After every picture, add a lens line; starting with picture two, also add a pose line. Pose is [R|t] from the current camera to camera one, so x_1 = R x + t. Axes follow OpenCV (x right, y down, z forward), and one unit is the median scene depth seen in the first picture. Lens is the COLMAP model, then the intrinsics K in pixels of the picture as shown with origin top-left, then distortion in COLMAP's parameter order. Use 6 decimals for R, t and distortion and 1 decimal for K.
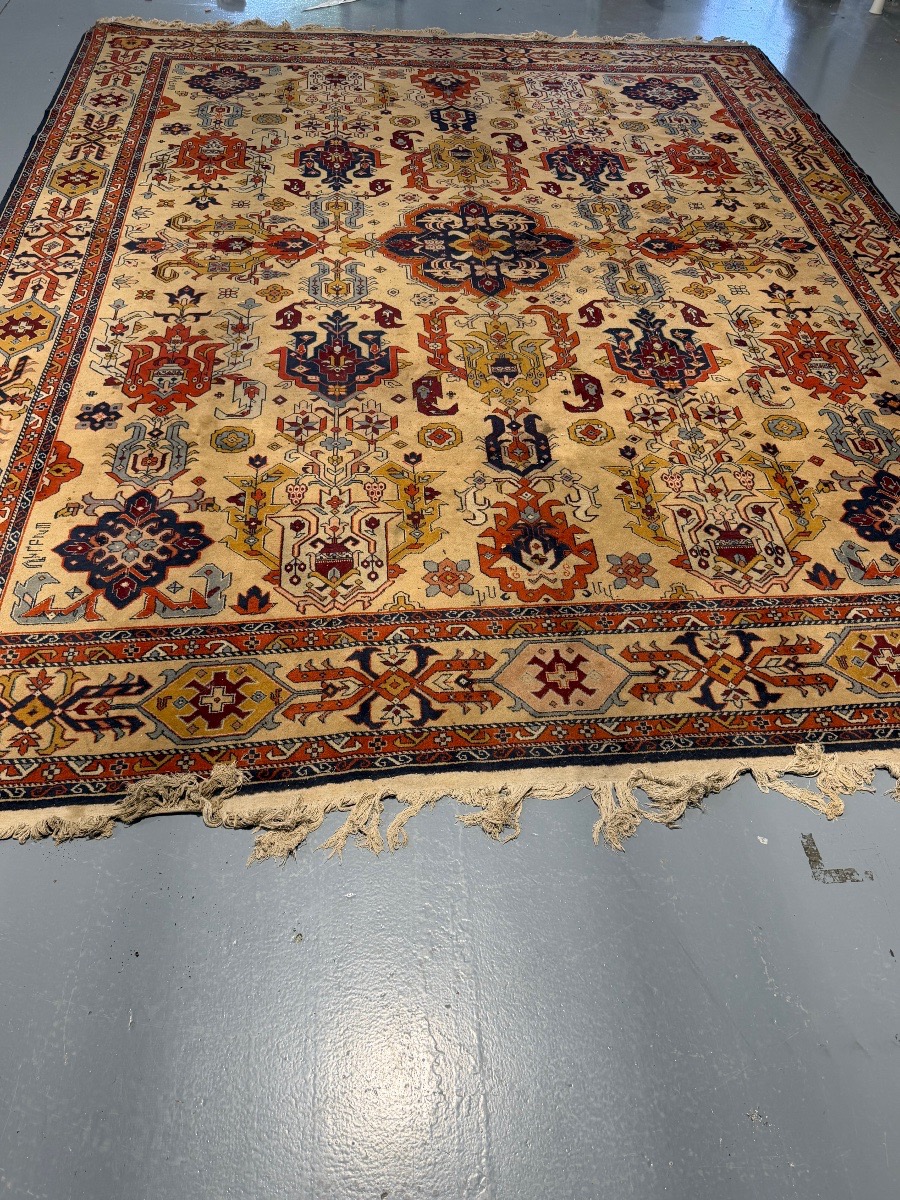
lens RADIAL K [[907.5, 0, 455.3], [0, 907.5, 600.1], [0, 0, 1]] dist [0.045456, -0.065707]
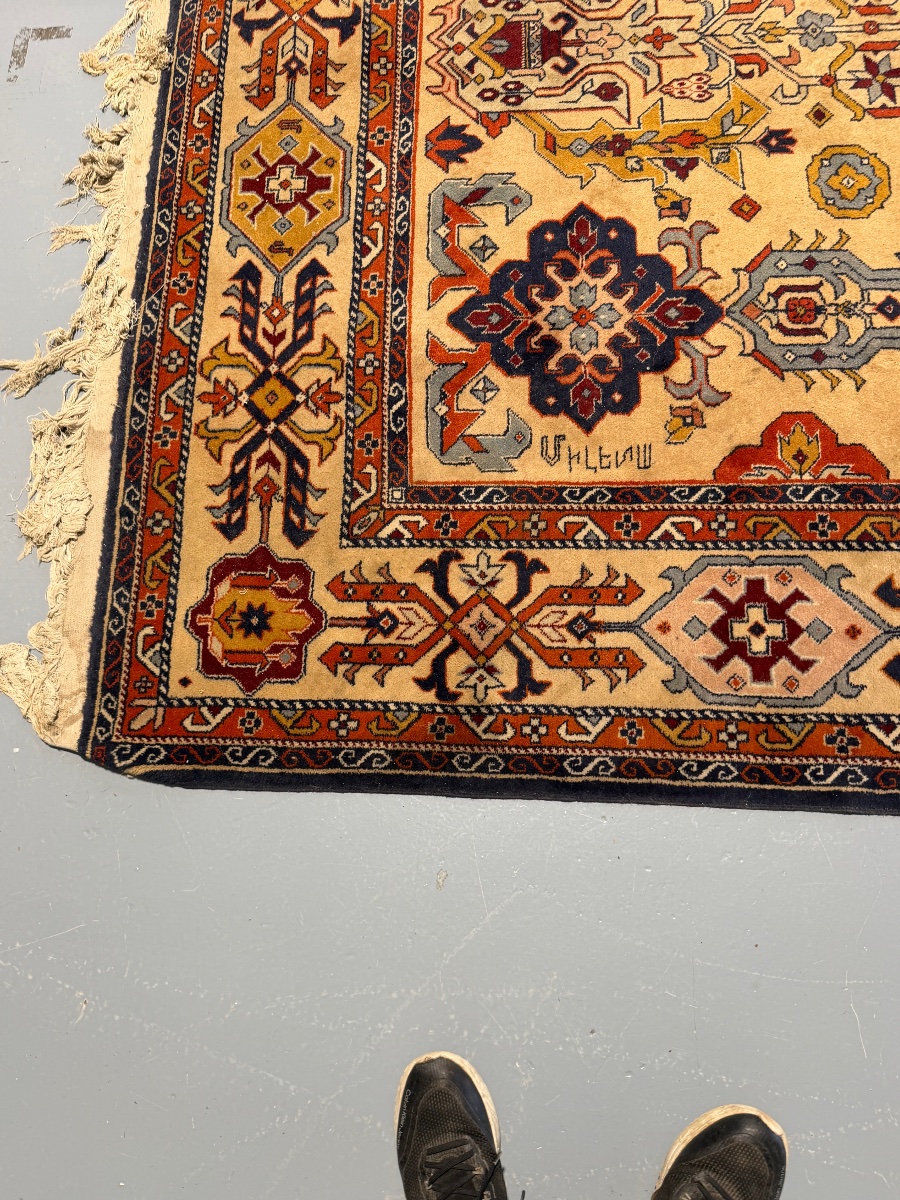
lens RADIAL K [[907.5, 0, 448.5], [0, 907.5, 598.6], [0, 0, 1]] dist [0.045456, -0.065707]
pose [[-0.124211, 0.937971, -0.323699, 0.705053], [-0.676848, 0.158454, 0.718867, -0.335346], [0.725568, 0.308386, 0.615182, 0.548732]]
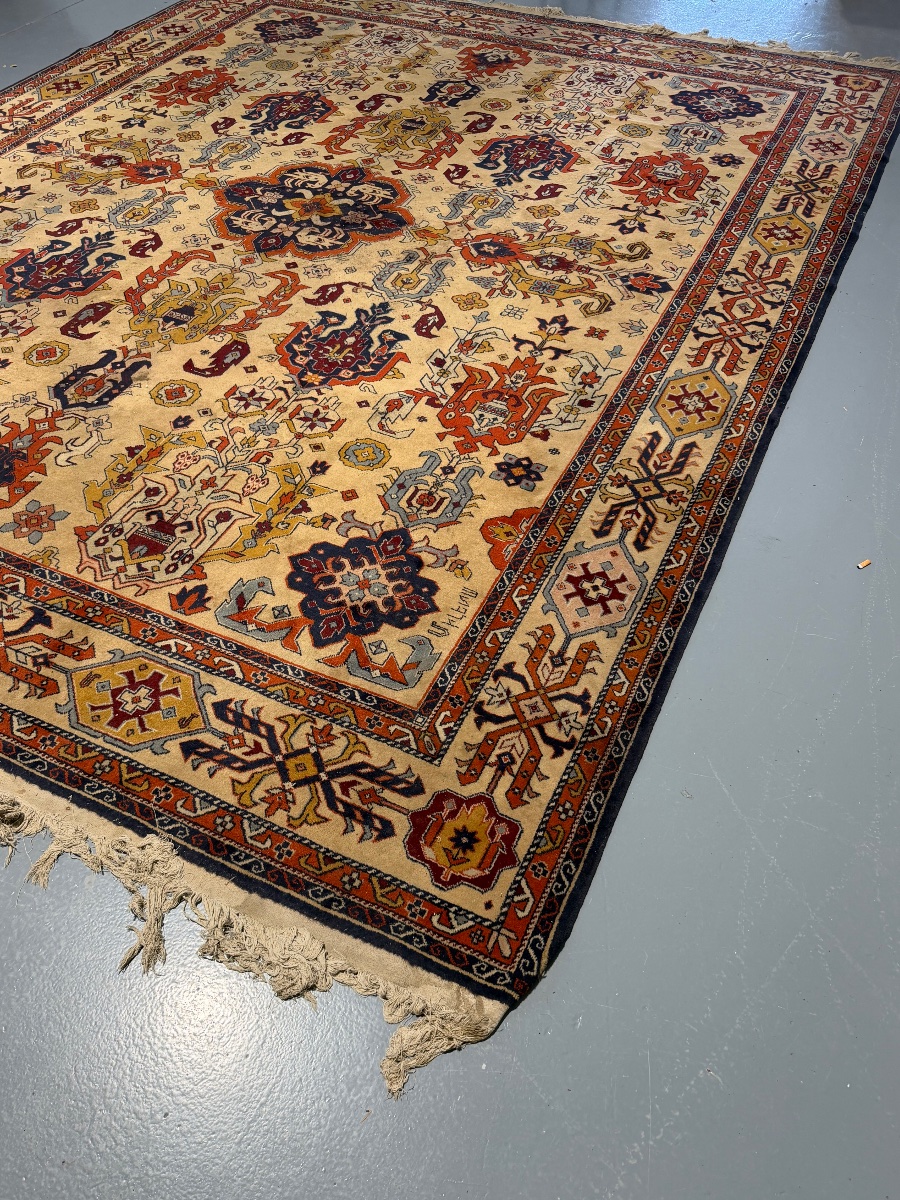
lens RADIAL K [[907.5, 0, 450.3], [0, 907.5, 591.5], [0, 0, 1]] dist [0.045456, -0.065707]
pose [[0.858299, 0.347081, -0.377965, 0.737463], [-0.350225, 0.934552, 0.062883, -0.136295], [0.375054, 0.078400, 0.923682, 0.219505]]
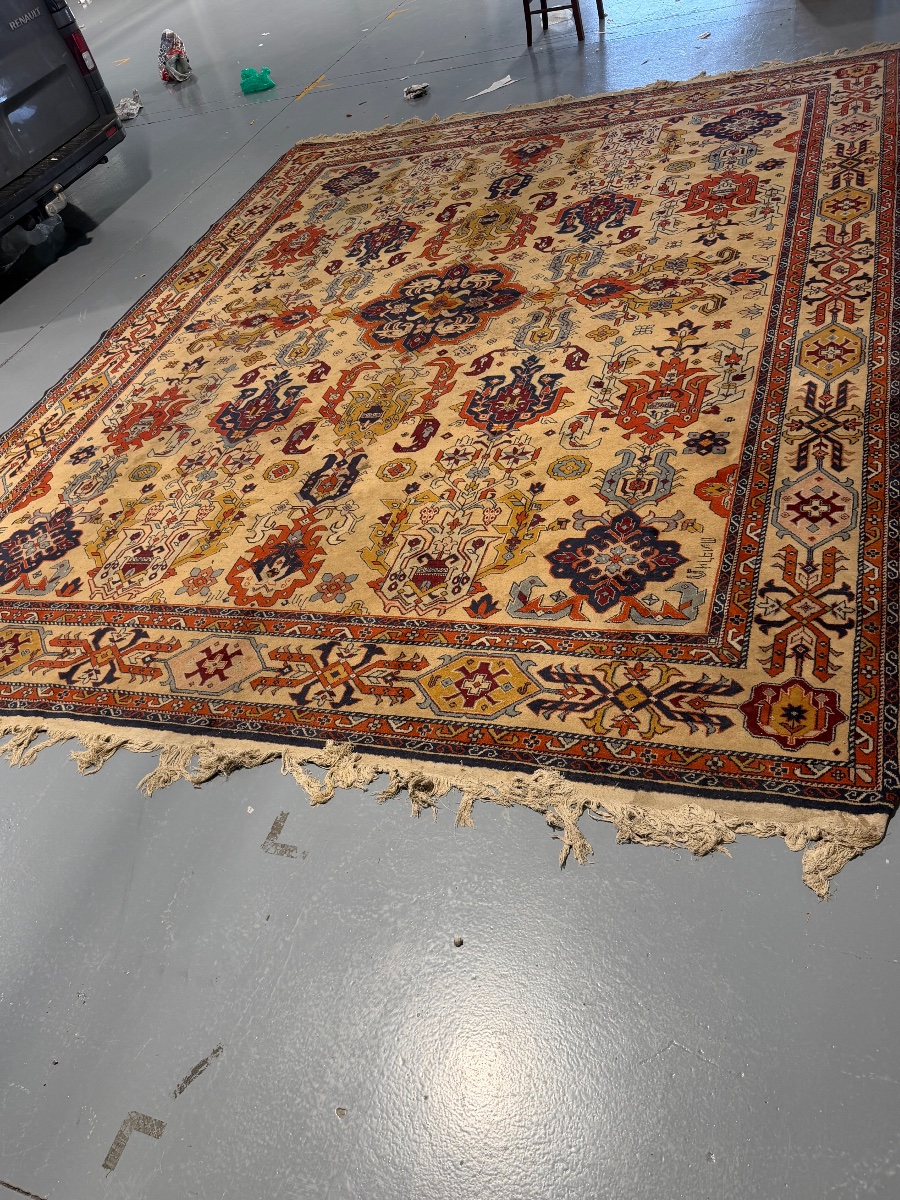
lens RADIAL K [[907.5, 0, 444.8], [0, 907.5, 601.0], [0, 0, 1]] dist [0.045456, -0.065707]
pose [[0.874733, 0.077353, -0.478392, 0.677508], [-0.095120, 0.995381, -0.012979, -0.010695], [0.475178, 0.056858, 0.878051, 0.037601]]
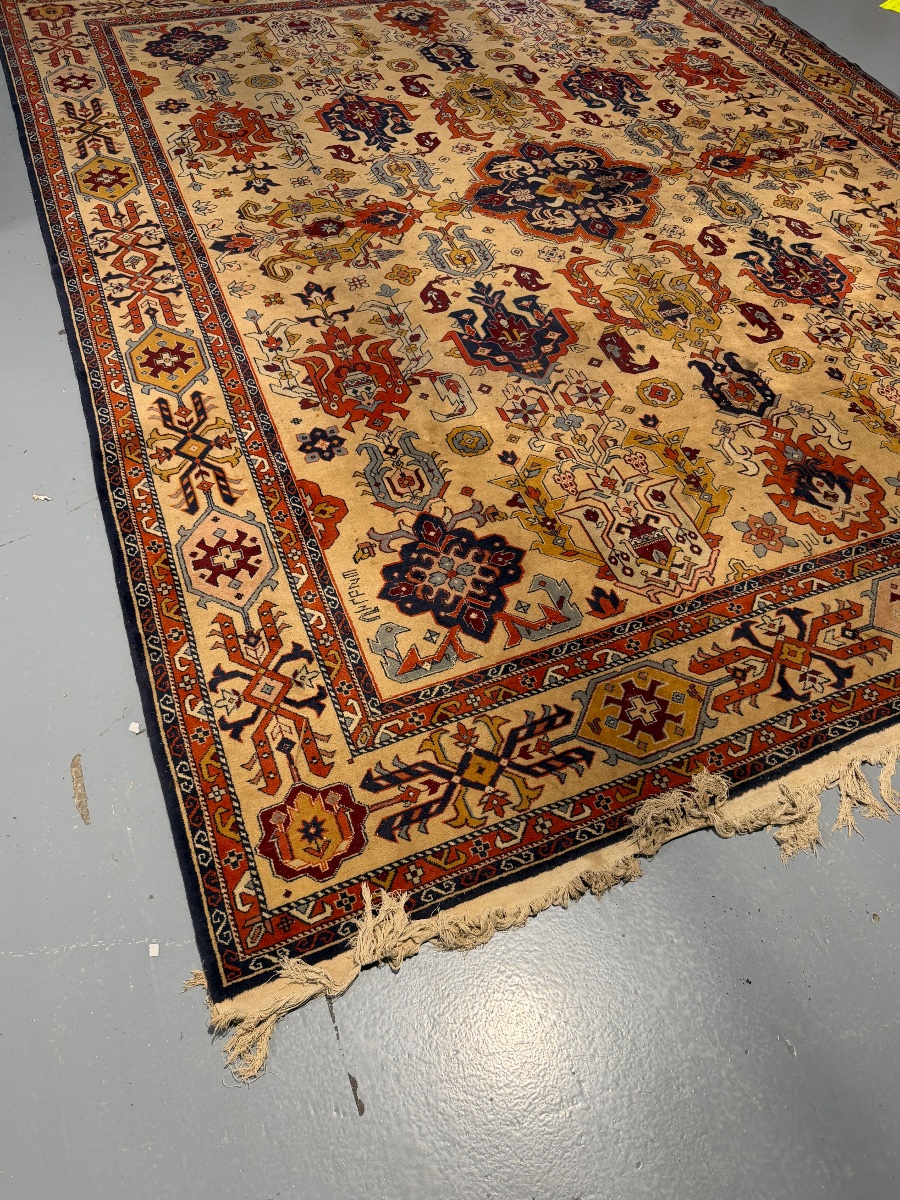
lens RADIAL K [[907.5, 0, 455.4], [0, 907.5, 593.1], [0, 0, 1]] dist [0.045456, -0.065707]
pose [[0.958567, -0.224497, 0.175357, -0.390945], [0.212332, 0.973446, 0.085547, -0.089708], [-0.189905, -0.044769, 0.980781, 0.063878]]
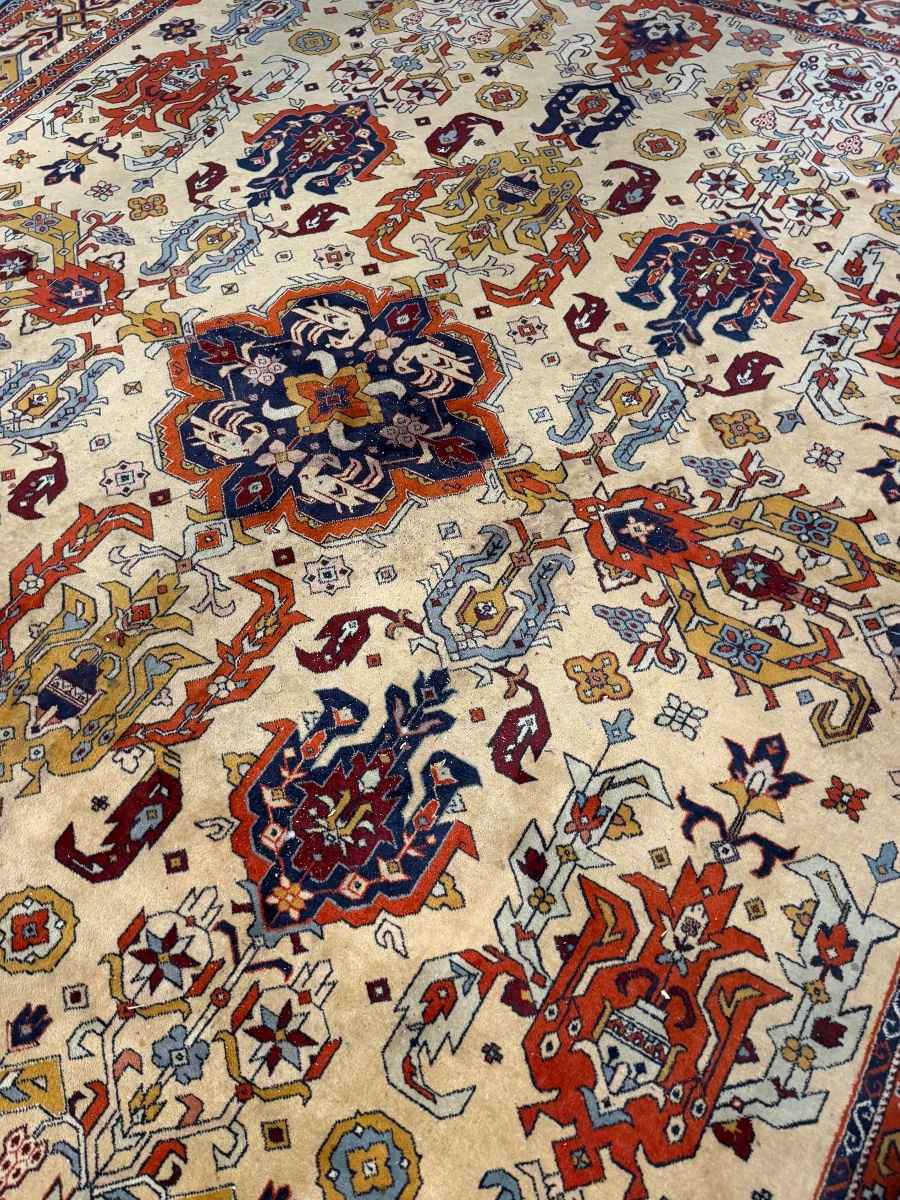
lens RADIAL K [[907.5, 0, 454.6], [0, 907.5, 603.1], [0, 0, 1]] dist [0.045456, -0.065707]
pose [[0.805118, 0.462420, -0.371421, 0.393811], [-0.392010, 0.884816, 0.251850, -0.501788], [0.445099, -0.057168, 0.893654, 0.594690]]
